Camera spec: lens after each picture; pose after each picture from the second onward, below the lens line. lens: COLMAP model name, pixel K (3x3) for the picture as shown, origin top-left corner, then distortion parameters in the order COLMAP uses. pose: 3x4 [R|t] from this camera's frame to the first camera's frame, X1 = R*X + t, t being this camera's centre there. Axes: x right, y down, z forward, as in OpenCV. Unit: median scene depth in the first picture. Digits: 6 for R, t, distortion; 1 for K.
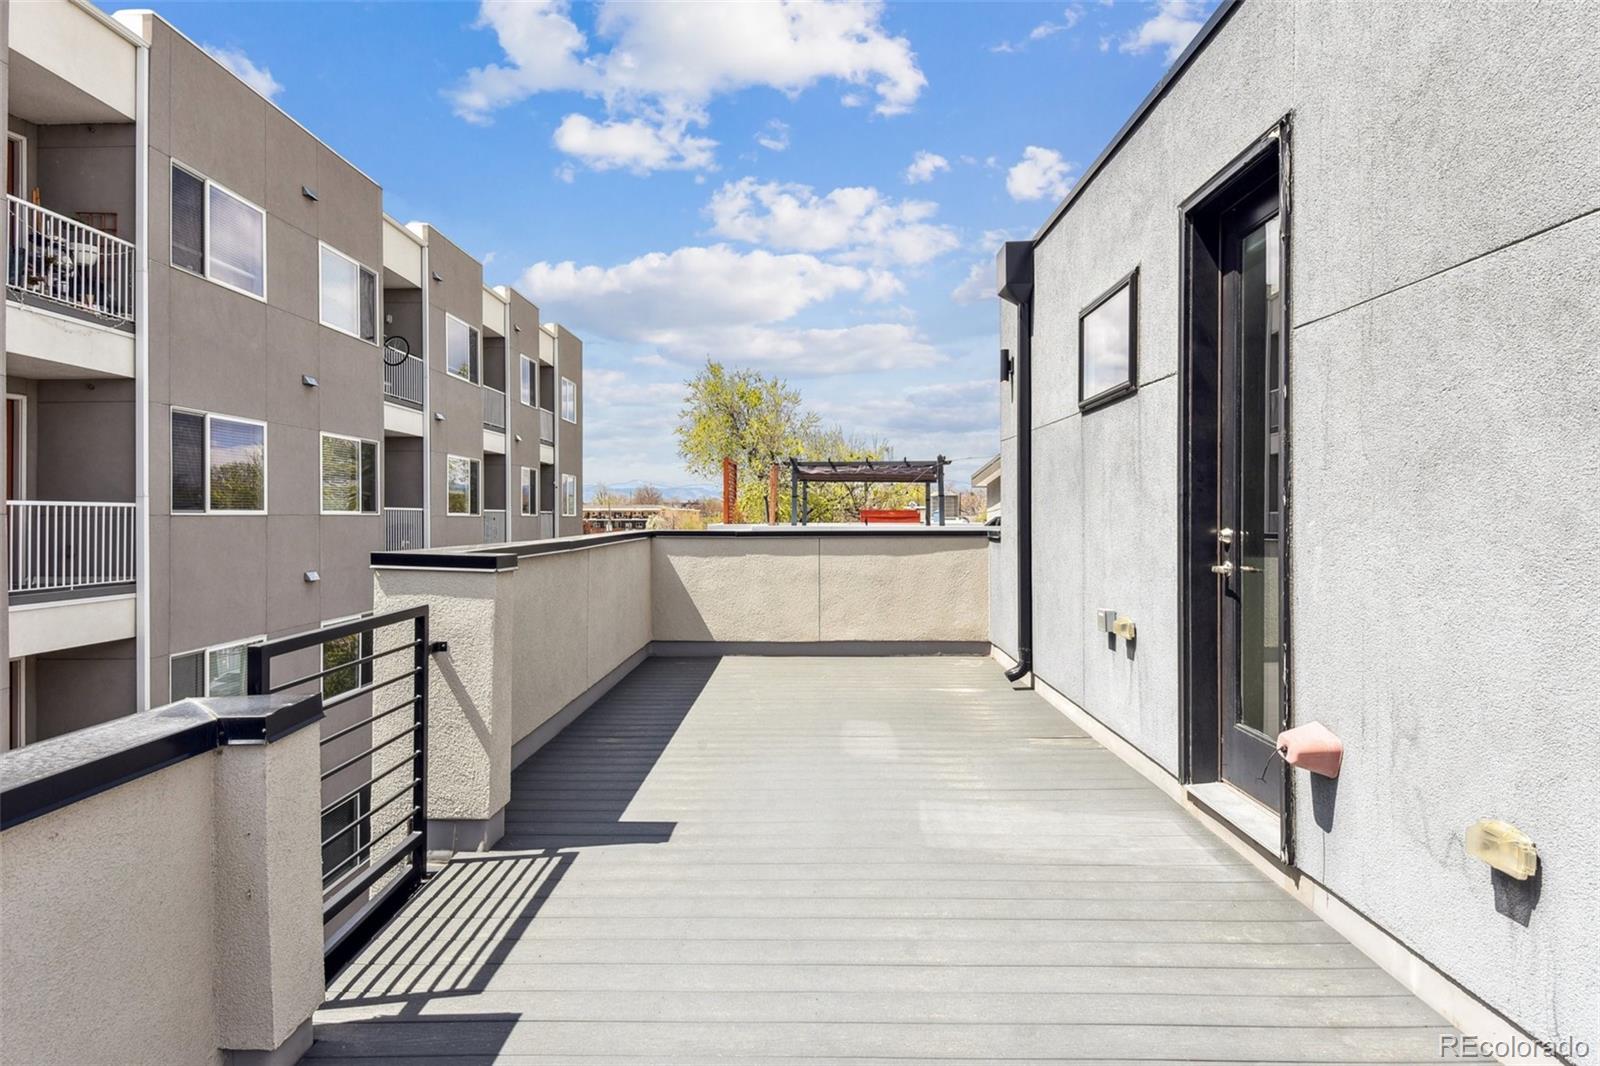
lens RADIAL K [[847.3, 0, 802.1], [0, 847.3, 519.3], [0, 0, 1]] dist [-0.021864, -0.002527]
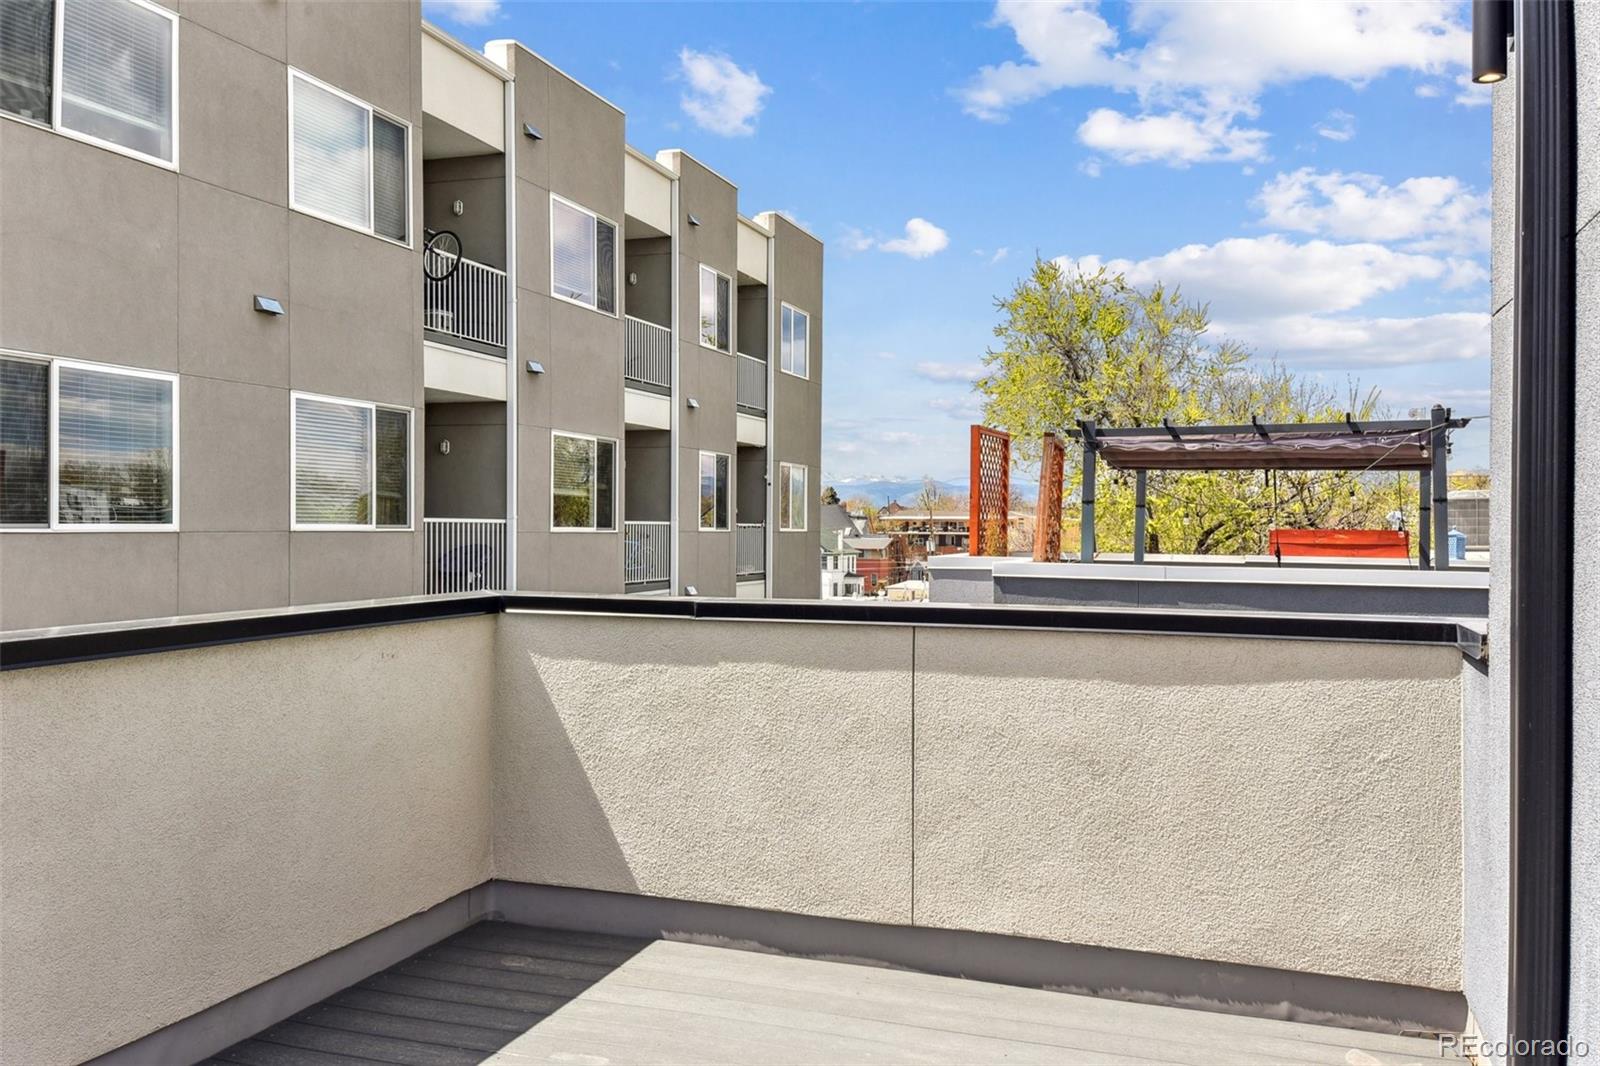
lens RADIAL K [[1306.8, 0, 798.0], [0, 1306.8, 537.8], [0, 0, 1]] dist [0.063015, -0.024751]
pose [[0.942938, 0.009675, -0.332828, 0.082693], [-0.008506, 0.999951, 0.004970, -0.008993], [0.332860, -0.001855, 0.942975, 0.257000]]
